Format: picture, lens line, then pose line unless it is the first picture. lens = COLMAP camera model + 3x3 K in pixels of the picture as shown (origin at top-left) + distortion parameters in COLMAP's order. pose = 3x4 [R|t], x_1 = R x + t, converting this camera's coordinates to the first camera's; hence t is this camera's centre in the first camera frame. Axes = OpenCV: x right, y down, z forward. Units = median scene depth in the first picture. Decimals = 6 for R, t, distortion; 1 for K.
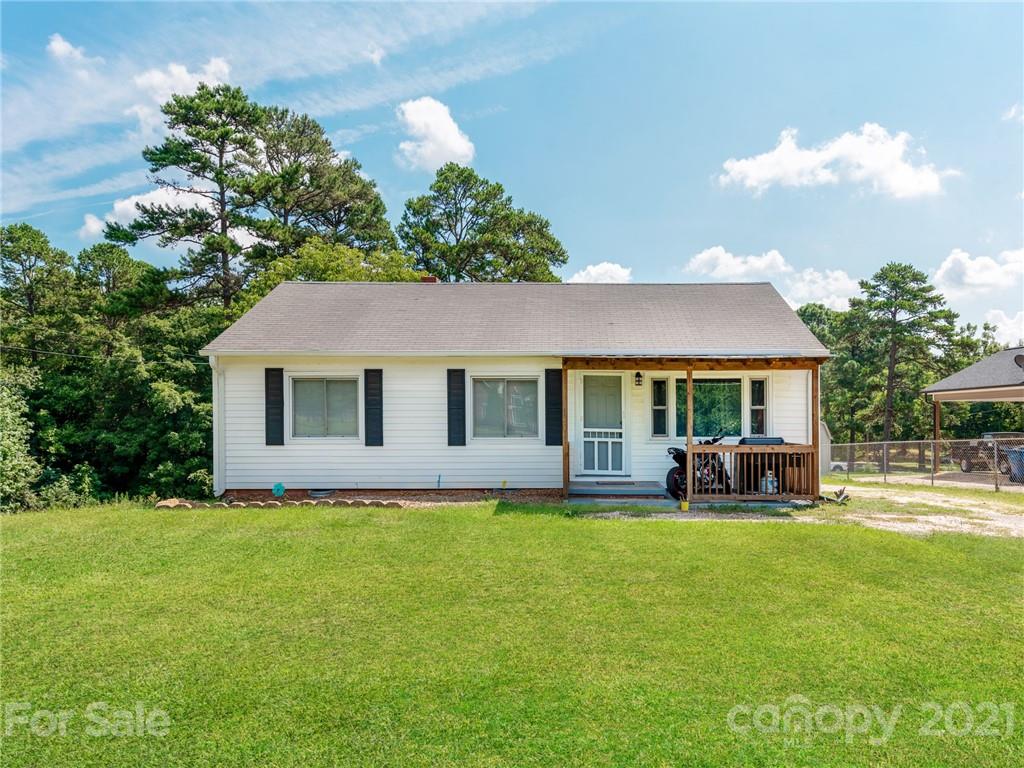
lens RADIAL K [[876.9, 0, 513.9], [0, 876.9, 406.9], [0, 0, 1]] dist [0.122033, -0.137869]
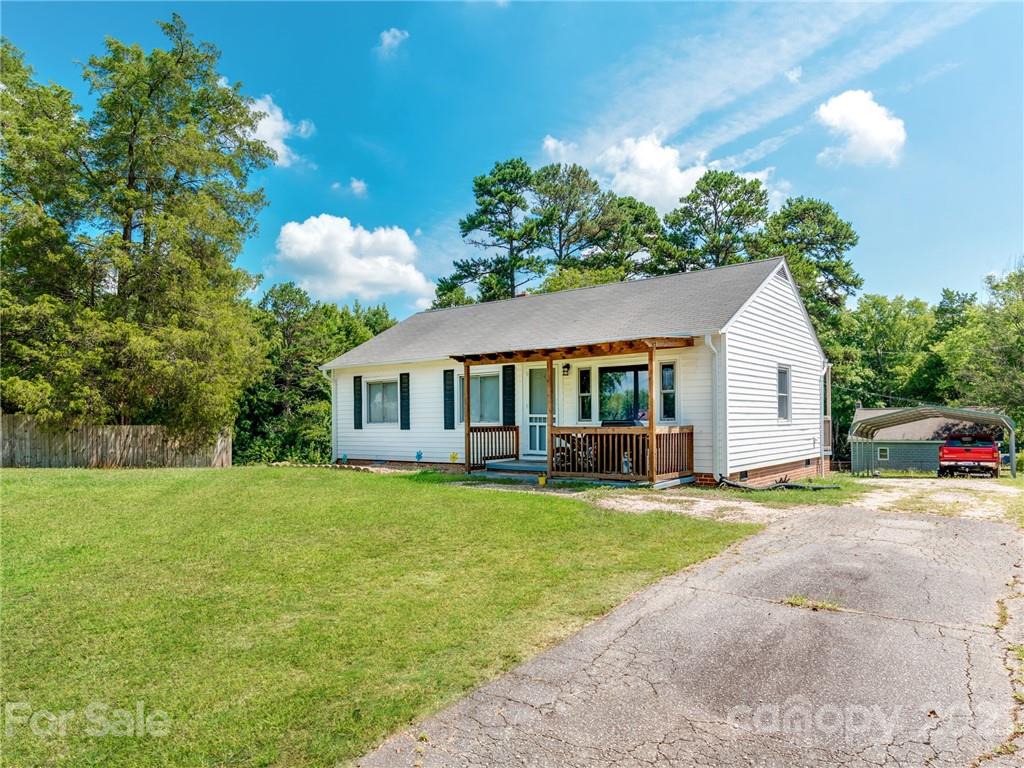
lens RADIAL K [[876.9, 0, 513.9], [0, 876.9, 406.9], [0, 0, 1]] dist [0.122033, -0.137869]
pose [[0.681323, -0.021884, -0.731655, 0.918502], [0.014268, 0.999760, -0.016617, 0.033330], [0.731844, 0.000882, 0.681472, 0.190605]]
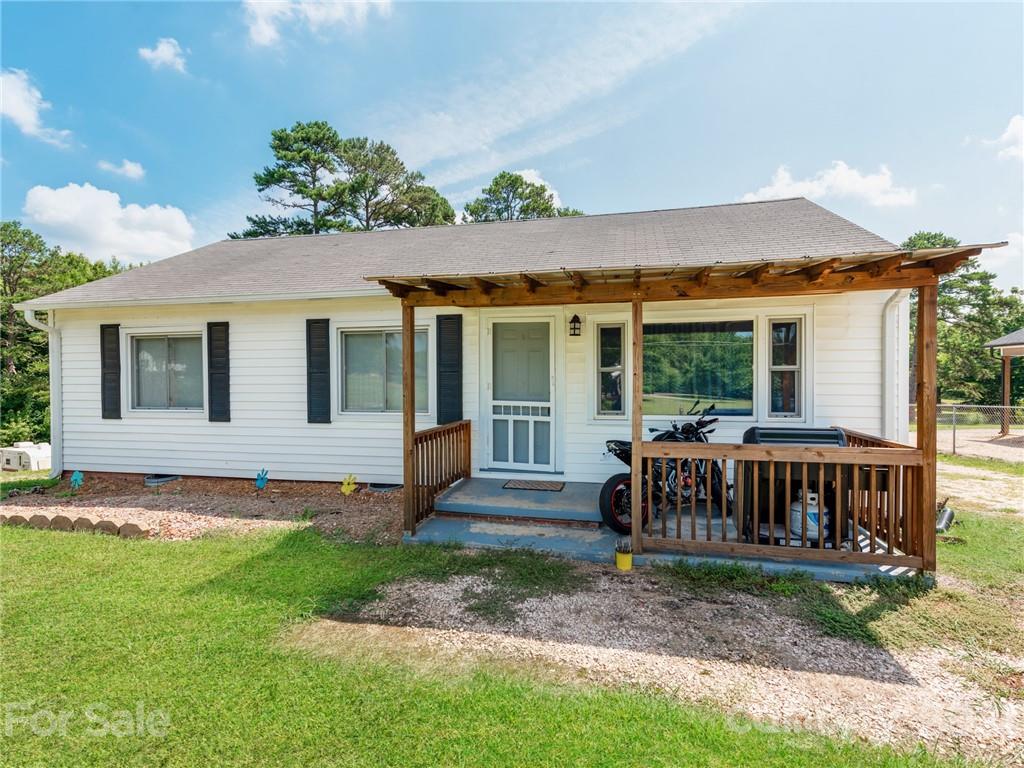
lens RADIAL K [[439.2, 0, 500.3], [0, 439.2, 374.1], [0, 0, 1]] dist [0.020725, -0.000259]
pose [[0.957059, -0.002270, -0.289883, 0.184016], [0.008857, 0.999731, 0.021414, -0.003477], [0.289757, -0.023062, 0.956822, 0.676040]]
